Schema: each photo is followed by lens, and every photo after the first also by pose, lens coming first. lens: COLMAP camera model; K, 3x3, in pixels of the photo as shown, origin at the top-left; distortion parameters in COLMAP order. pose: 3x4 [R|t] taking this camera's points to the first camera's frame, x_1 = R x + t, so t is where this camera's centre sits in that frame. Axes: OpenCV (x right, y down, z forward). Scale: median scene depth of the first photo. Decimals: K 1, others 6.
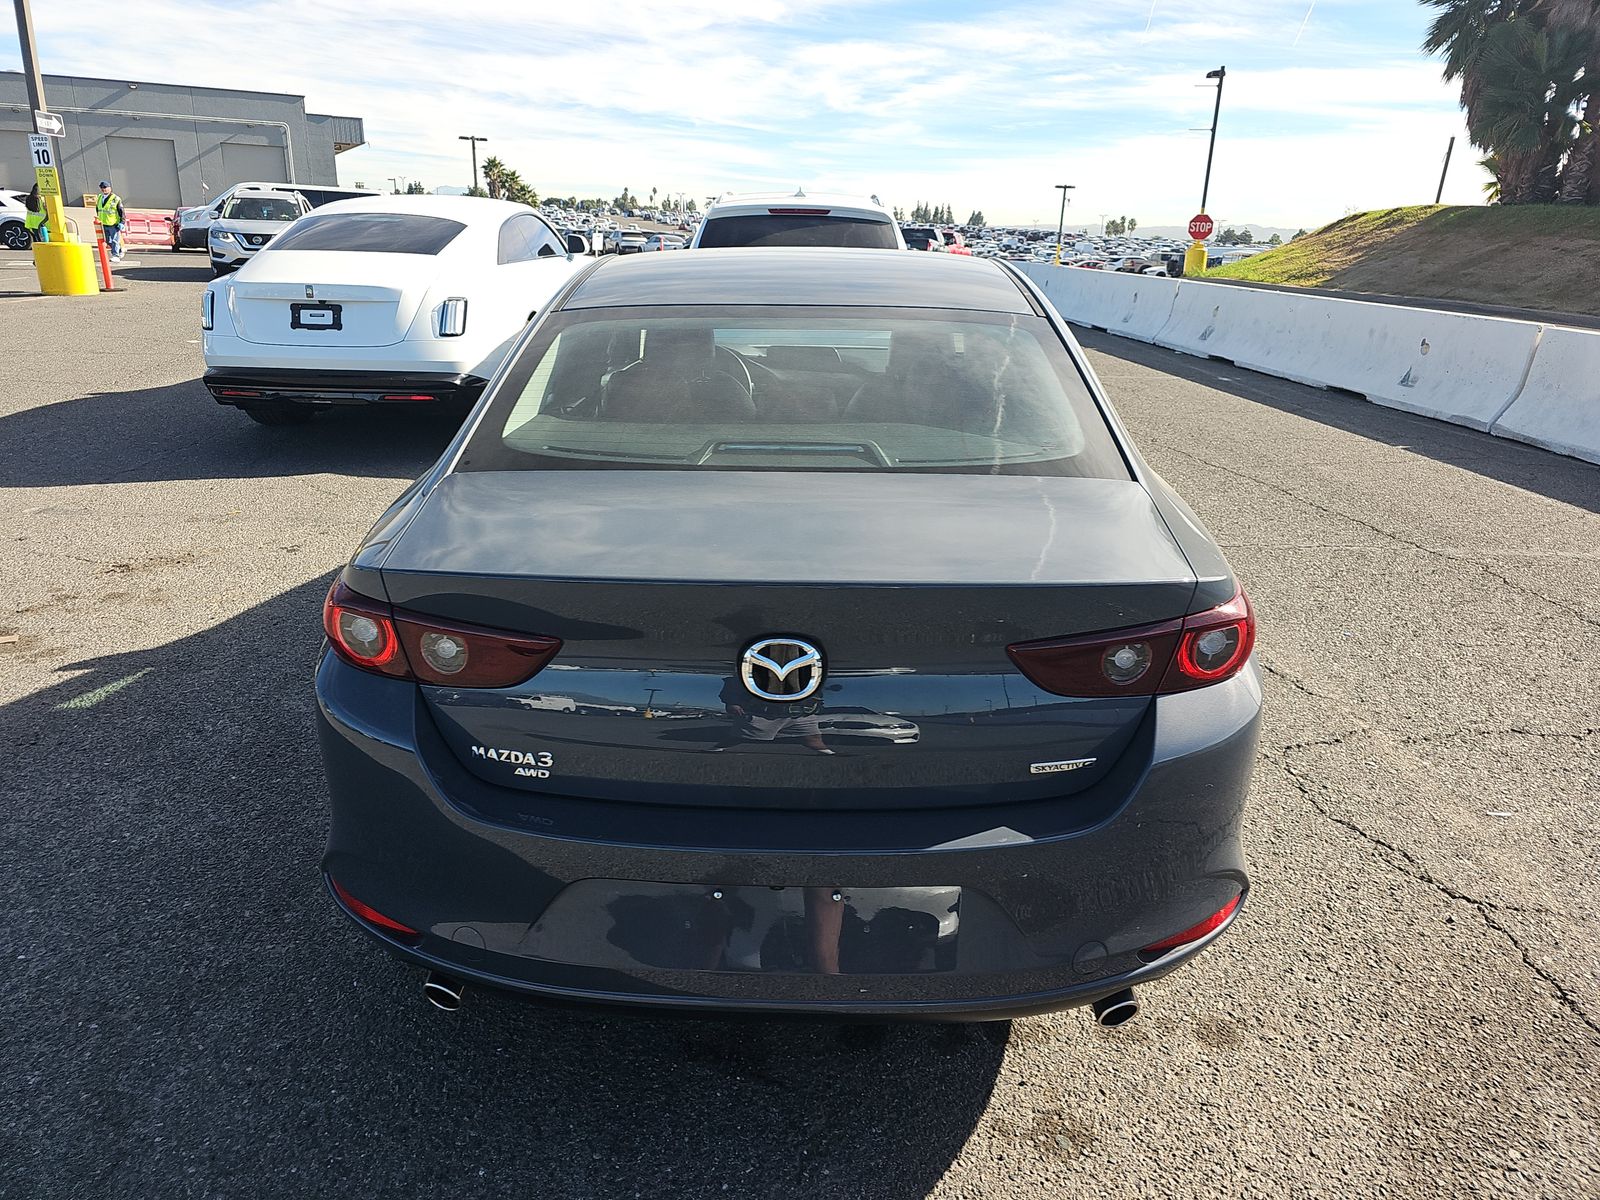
lens RADIAL K [[1069.9, 0, 786.9], [0, 1069.9, 593.2], [0, 0, 1]] dist [0.042127, -0.043090]
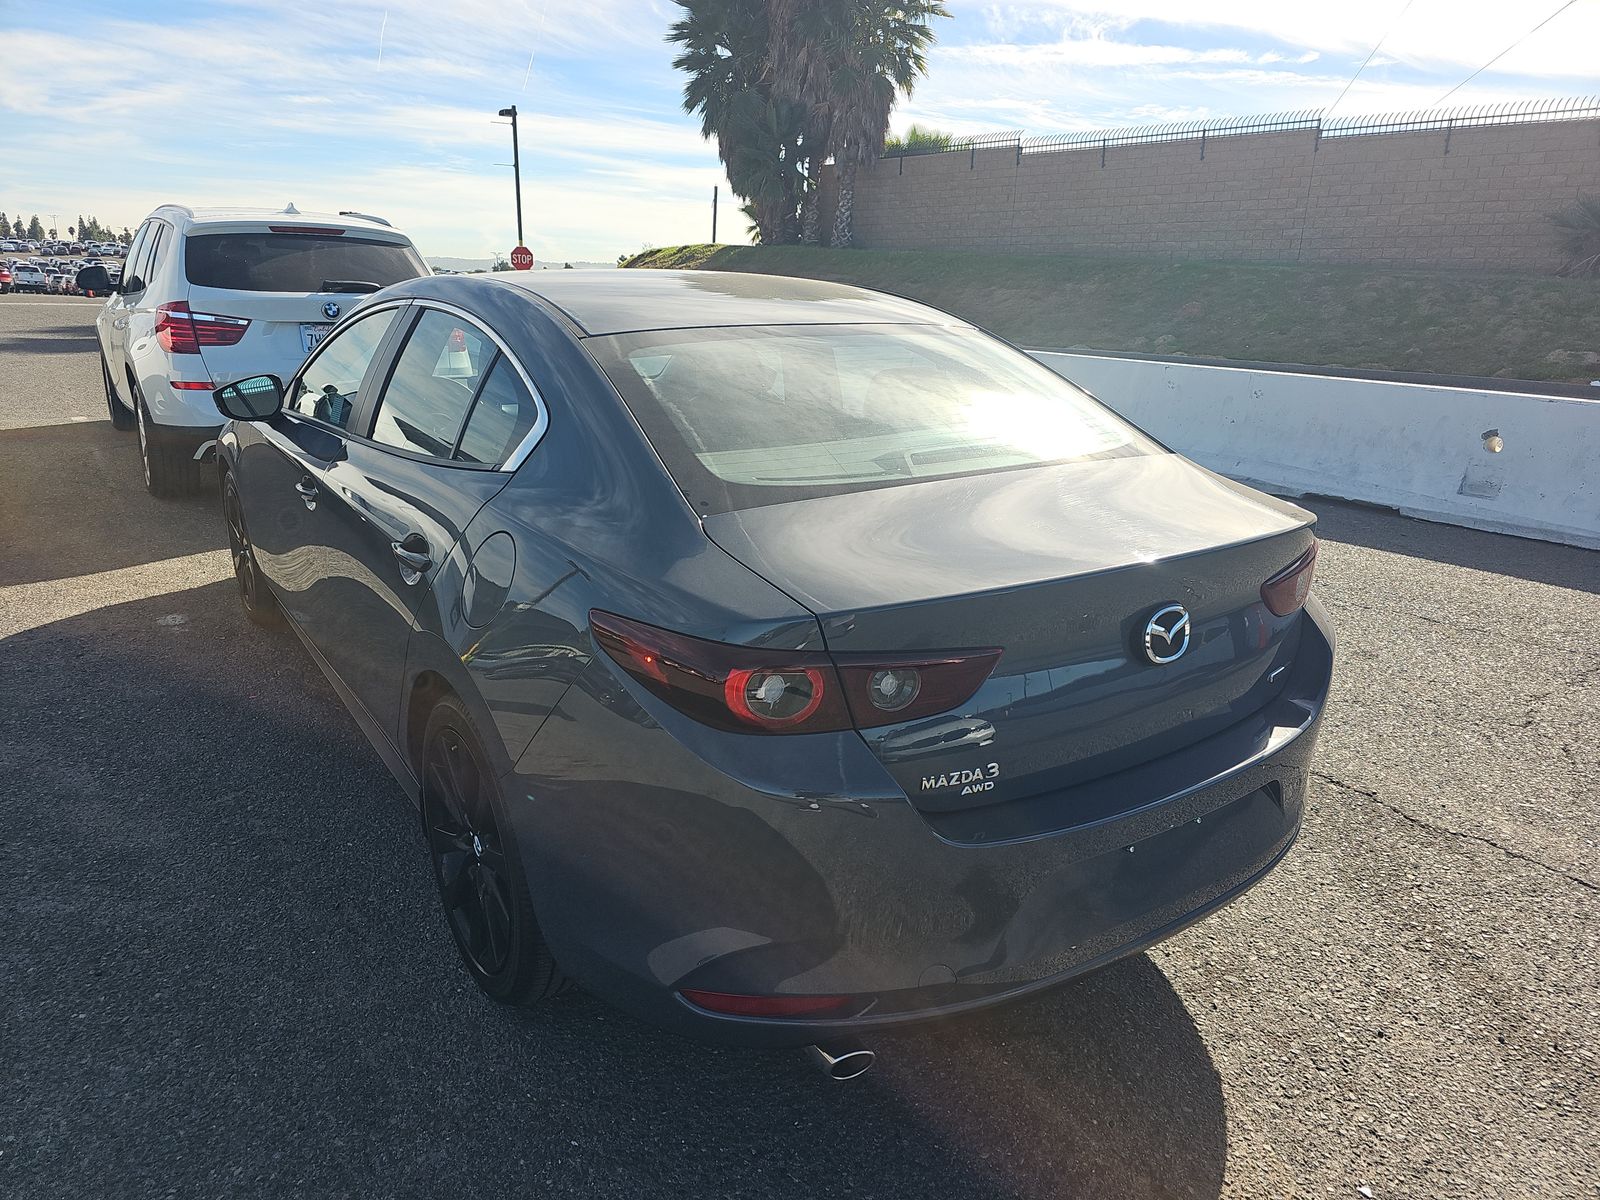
lens RADIAL K [[1069.9, 0, 802.0], [0, 1069.9, 606.8], [0, 0, 1]] dist [0.042127, -0.043090]
pose [[0.802210, -0.170843, 0.572077, -0.052592], [0.178949, 0.982935, 0.042604, -0.004112], [-0.569593, 0.068196, 0.819093, 0.015058]]
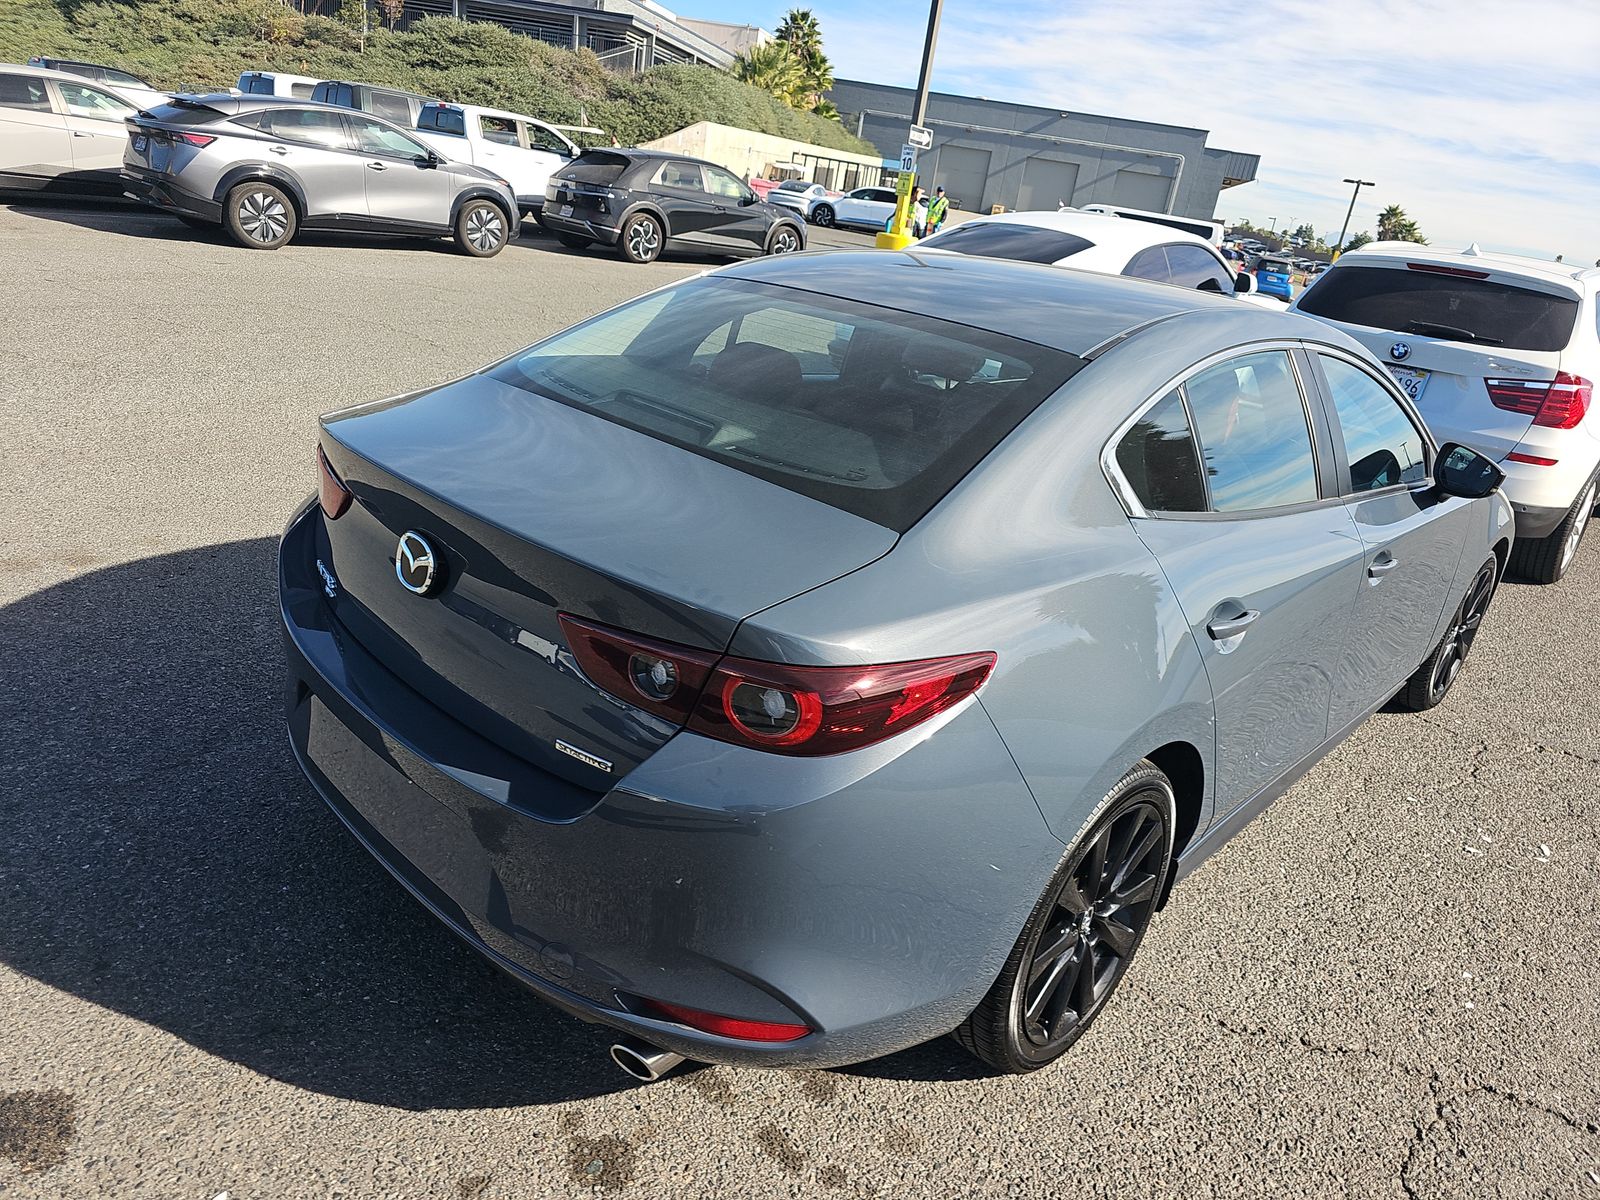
lens RADIAL K [[1069.9, 0, 796.4], [0, 1069.9, 599.3], [0, 0, 1]] dist [0.042127, -0.043090]
pose [[0.726237, 0.315626, -0.610705, 0.053274], [-0.330962, 0.939167, 0.091810, -0.006934], [0.602532, 0.135444, 0.786518, 0.019476]]
